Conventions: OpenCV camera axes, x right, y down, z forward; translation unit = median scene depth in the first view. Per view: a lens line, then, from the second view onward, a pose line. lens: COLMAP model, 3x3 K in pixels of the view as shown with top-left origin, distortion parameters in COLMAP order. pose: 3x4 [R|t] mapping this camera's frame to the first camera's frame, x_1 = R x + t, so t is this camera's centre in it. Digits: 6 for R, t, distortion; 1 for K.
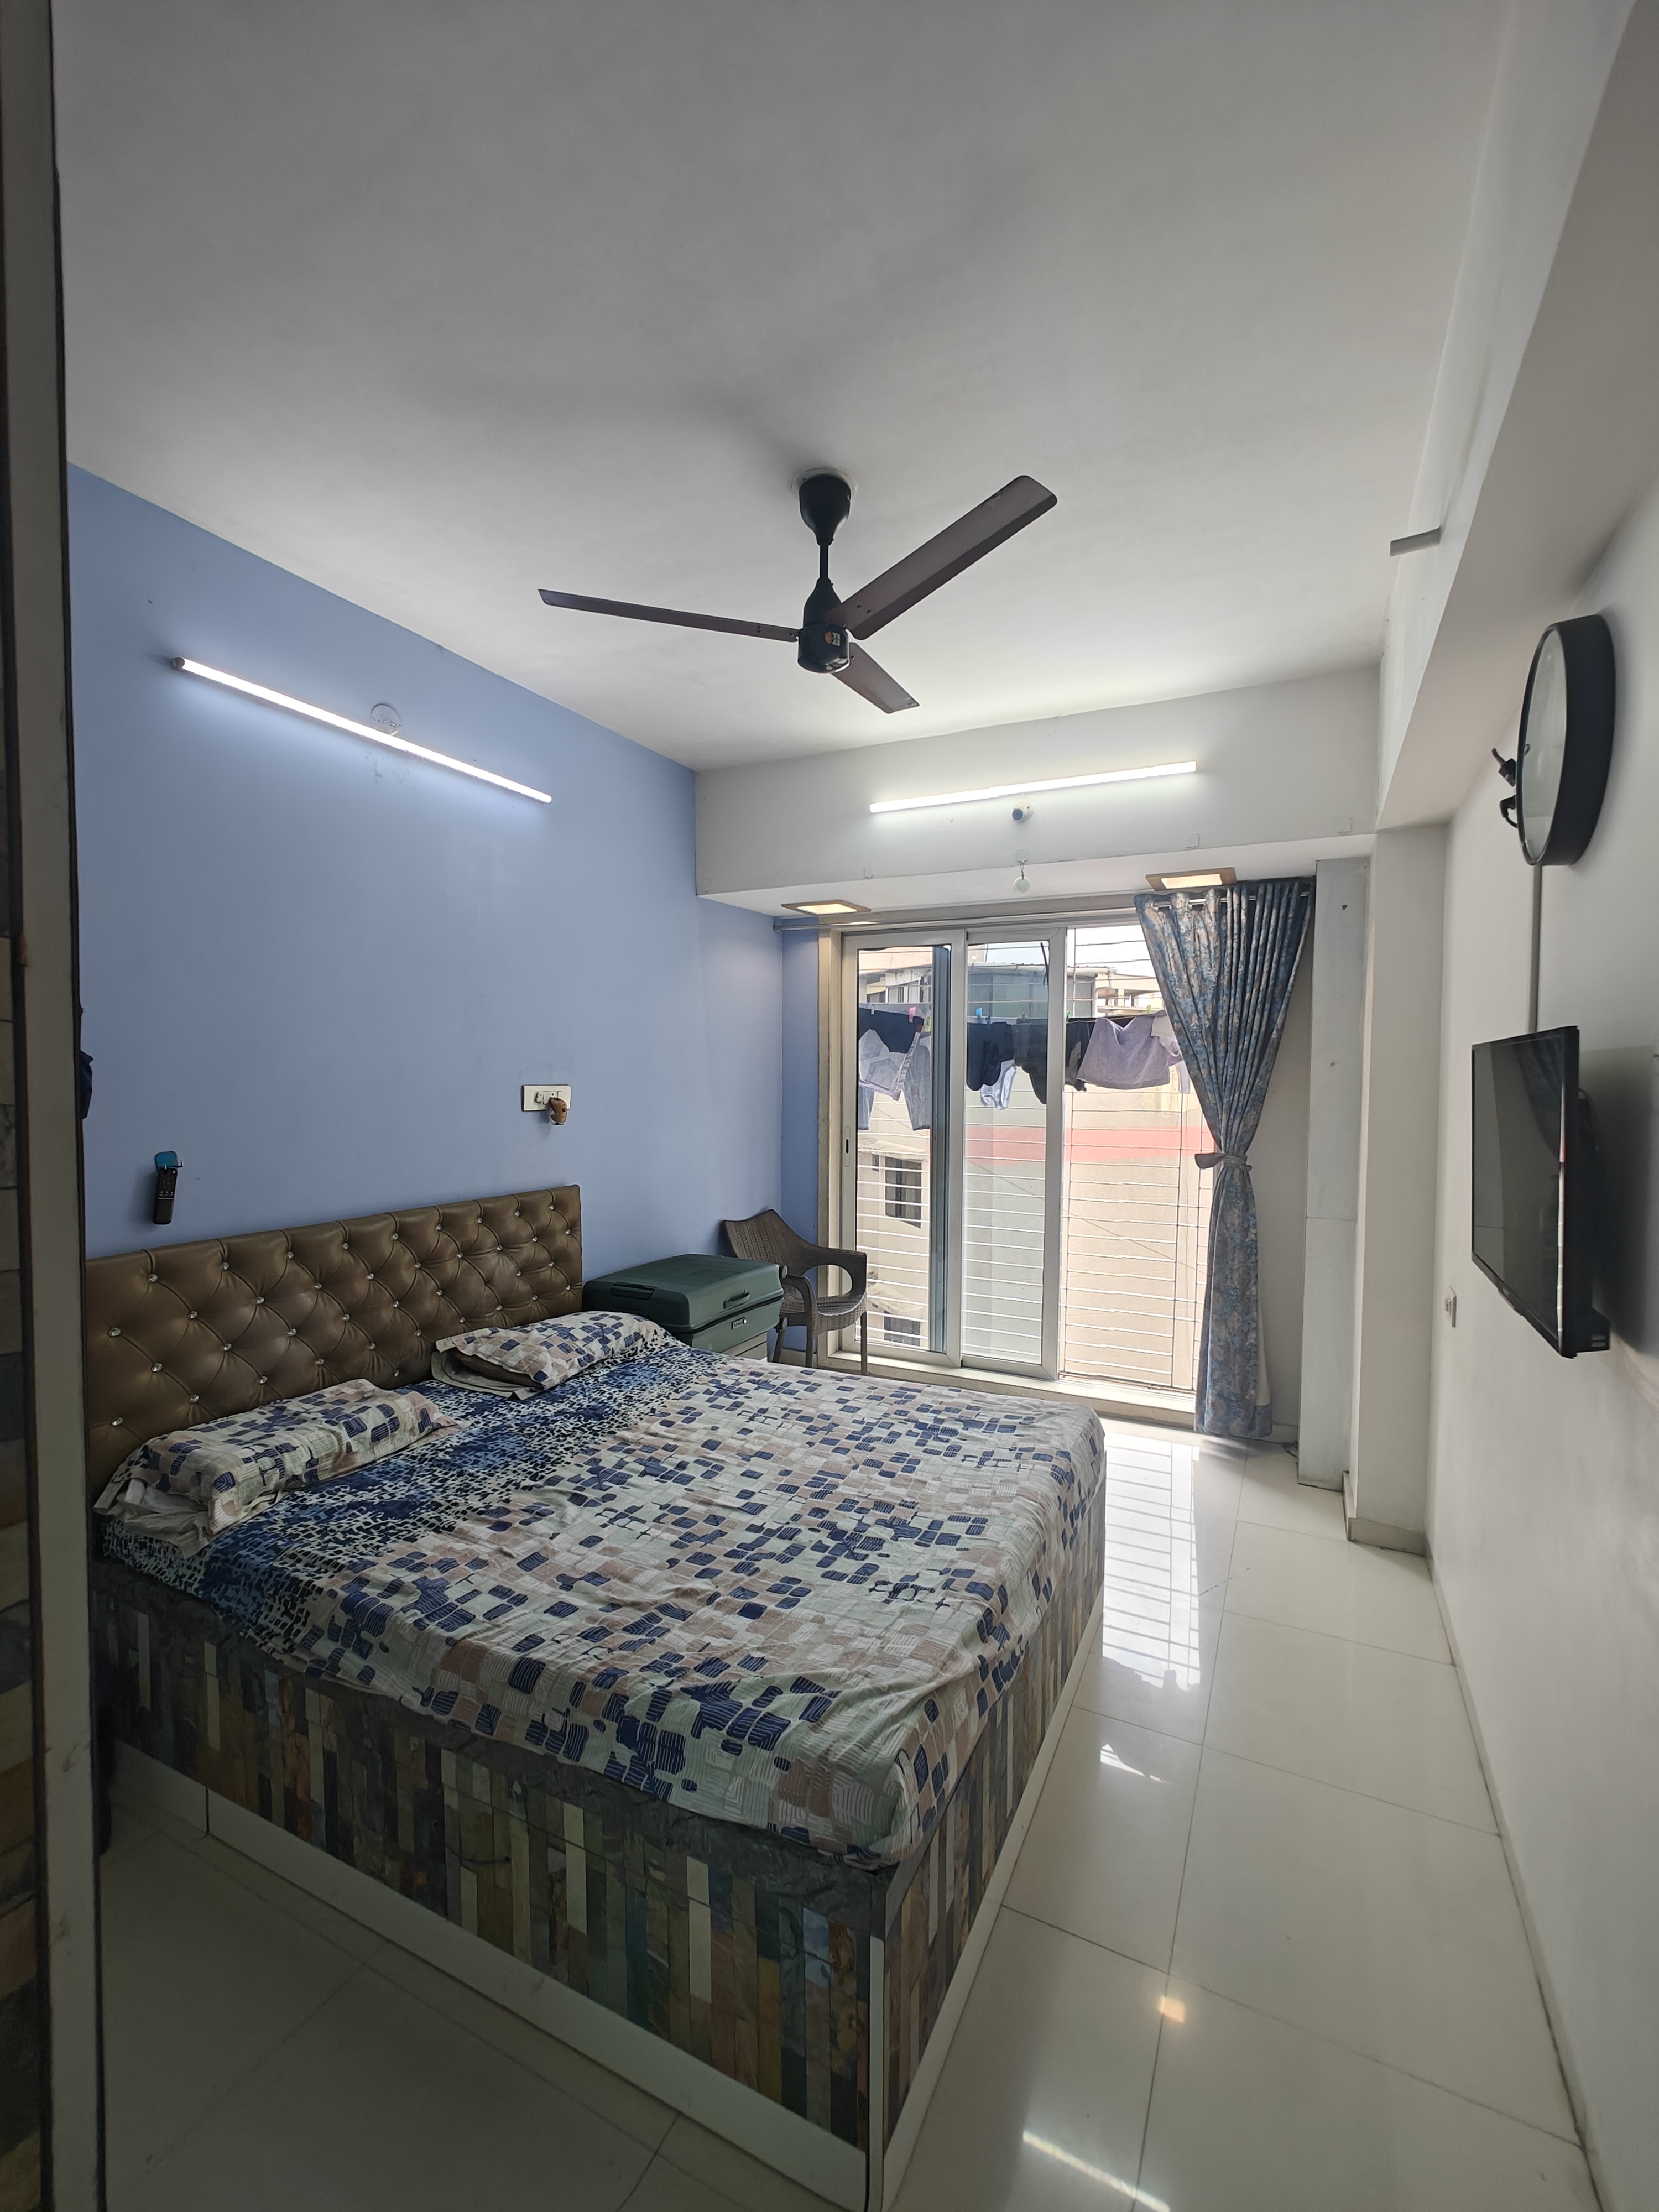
lens RADIAL K [[938.1, 0, 827.3], [0, 938.1, 1105.1], [0, 0, 1]] dist [-0.004907, 0.002005]
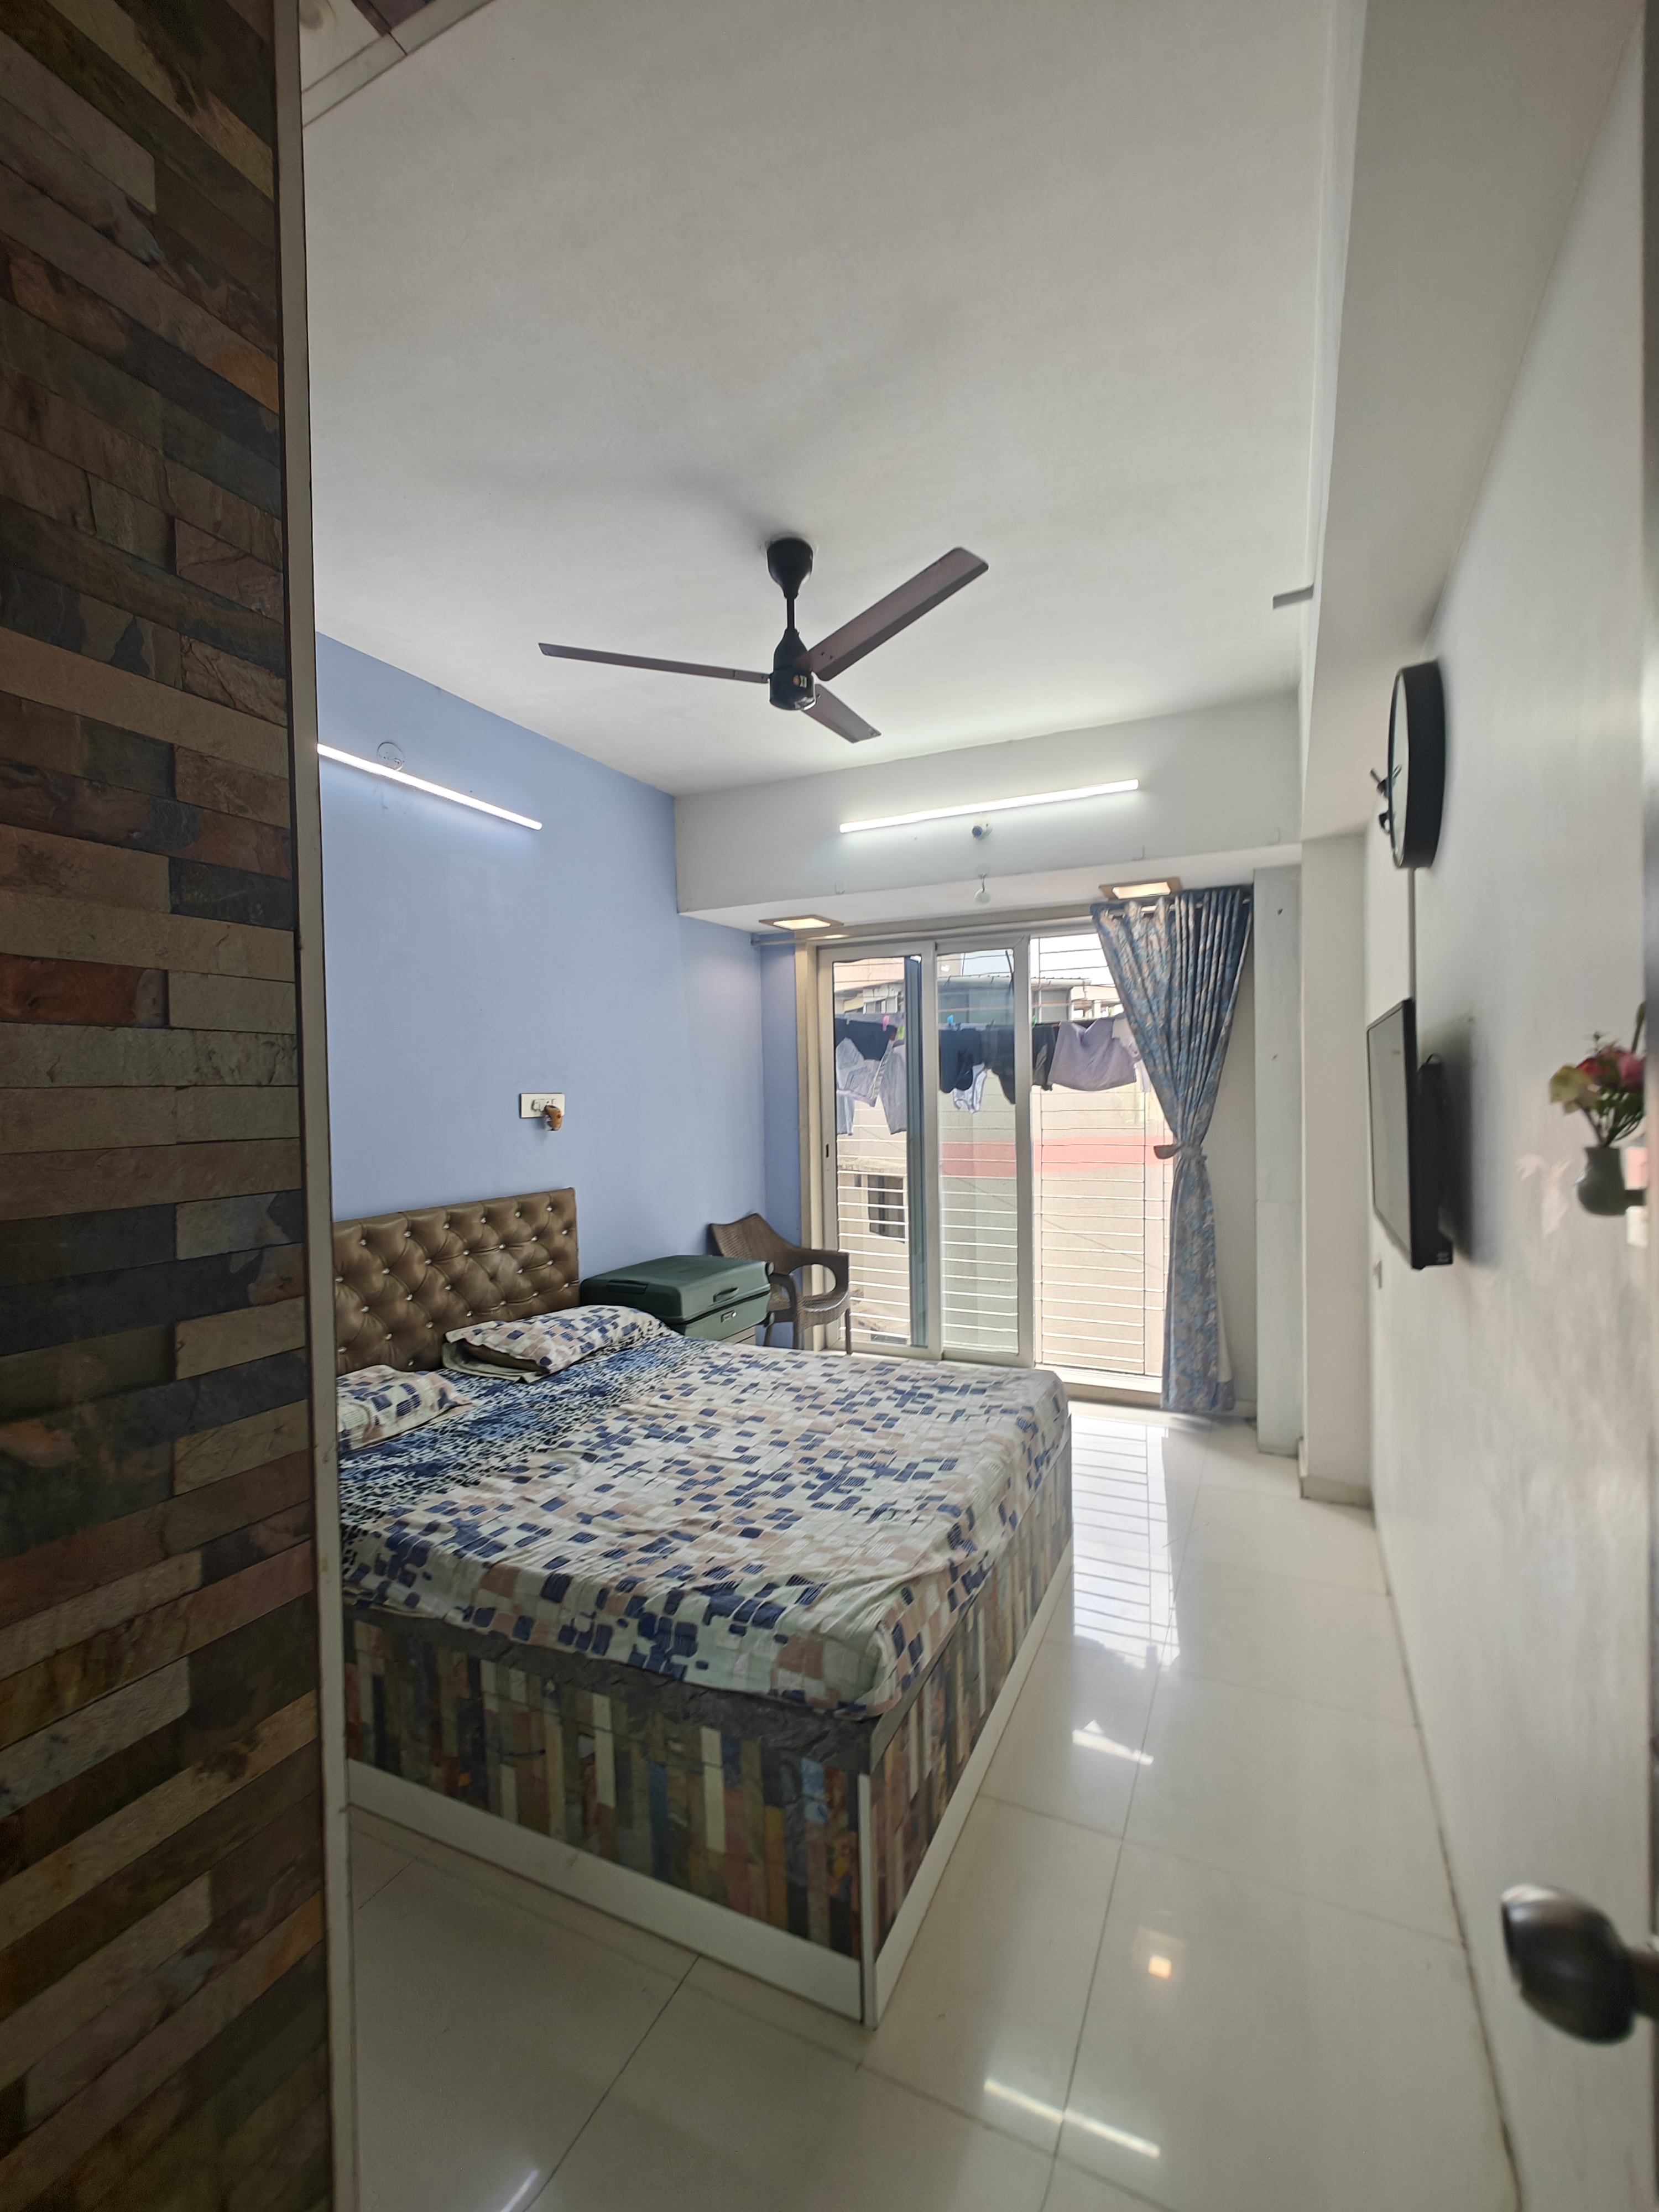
lens RADIAL K [[938.1, 0, 829.4], [0, 938.1, 1113.1], [0, 0, 1]] dist [-0.004907, 0.002005]
pose [[0.999412, -0.025342, 0.023110, 0.001431], [0.025572, 0.999626, -0.009712, 0.033407], [-0.022855, 0.010297, 0.999686, -0.119660]]
